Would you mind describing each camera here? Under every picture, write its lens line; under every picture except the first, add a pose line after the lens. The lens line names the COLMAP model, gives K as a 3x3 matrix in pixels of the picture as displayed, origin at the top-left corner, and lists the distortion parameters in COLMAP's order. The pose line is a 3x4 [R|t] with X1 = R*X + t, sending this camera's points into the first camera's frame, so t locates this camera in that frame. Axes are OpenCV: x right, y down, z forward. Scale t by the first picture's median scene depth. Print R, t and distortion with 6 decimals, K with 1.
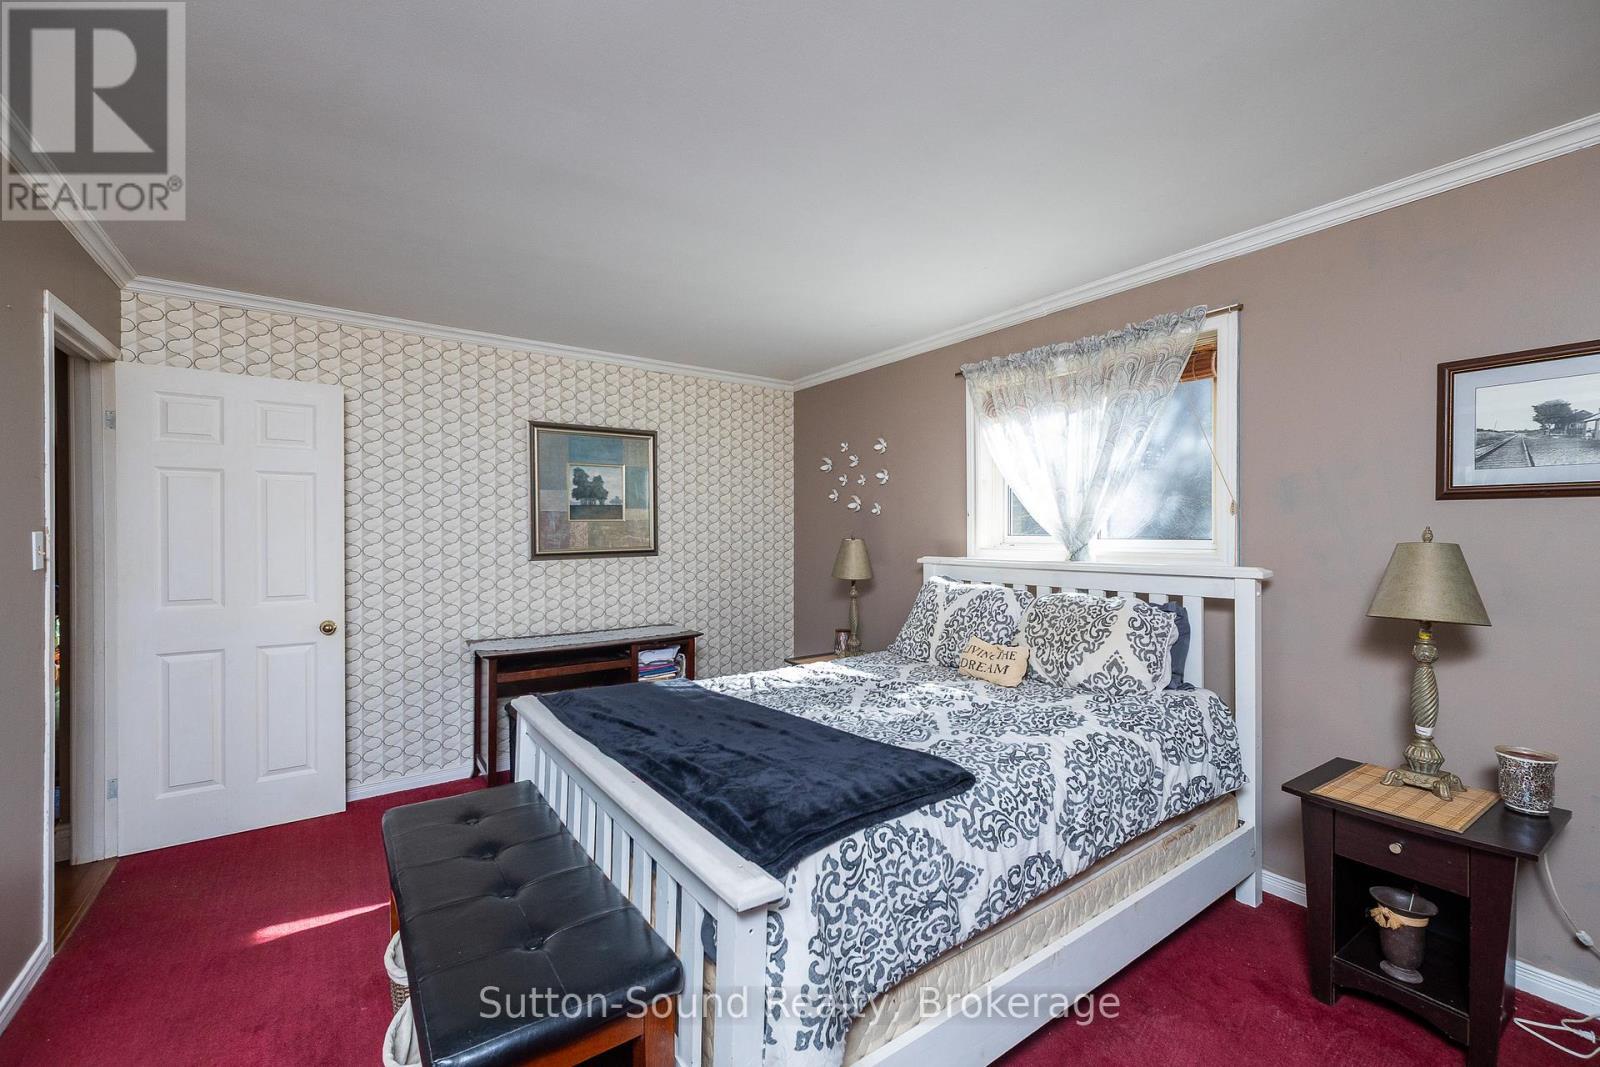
lens RADIAL K [[651.5, 0, 802.8], [0, 651.5, 532.4], [0, 0, 1]] dist [0.003301, 0.000434]
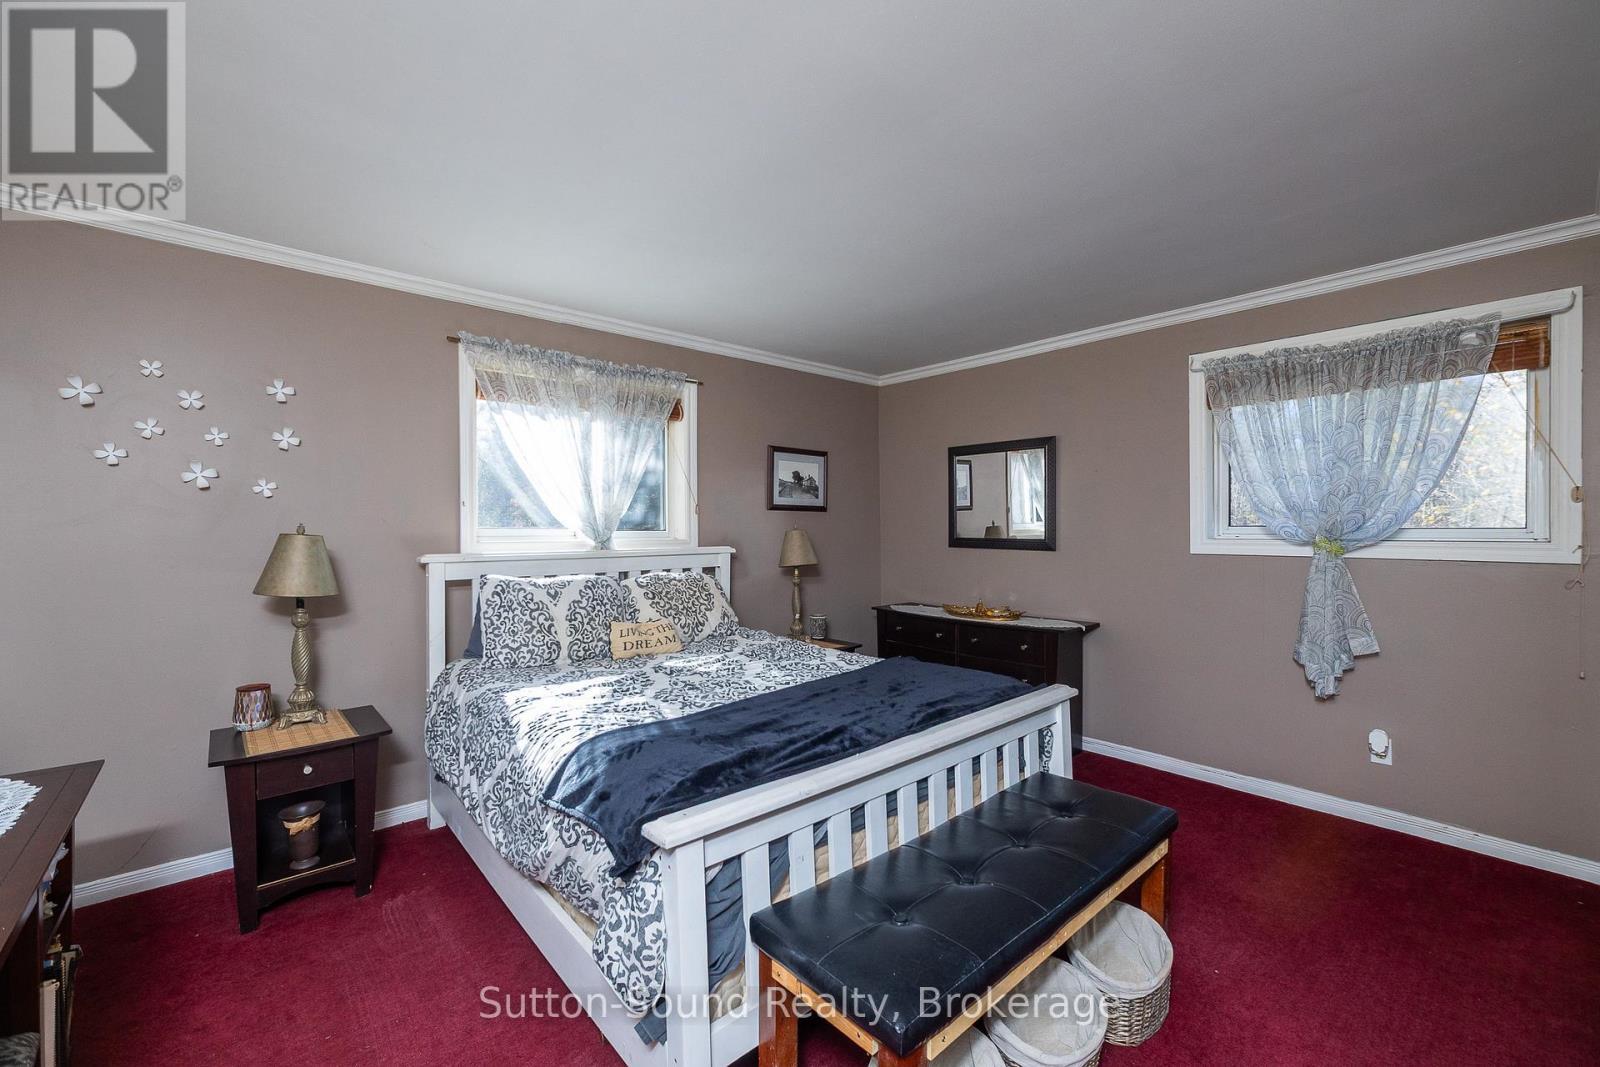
lens RADIAL K [[651.5, 0, 803.9], [0, 651.5, 532.3], [0, 0, 1]] dist [0.003301, 0.000434]
pose [[-0.078811, -0.007623, 0.996860, -0.822368], [-0.001700, 0.999970, 0.007513, 0.003847], [-0.996888, -0.001102, -0.078821, 0.773316]]
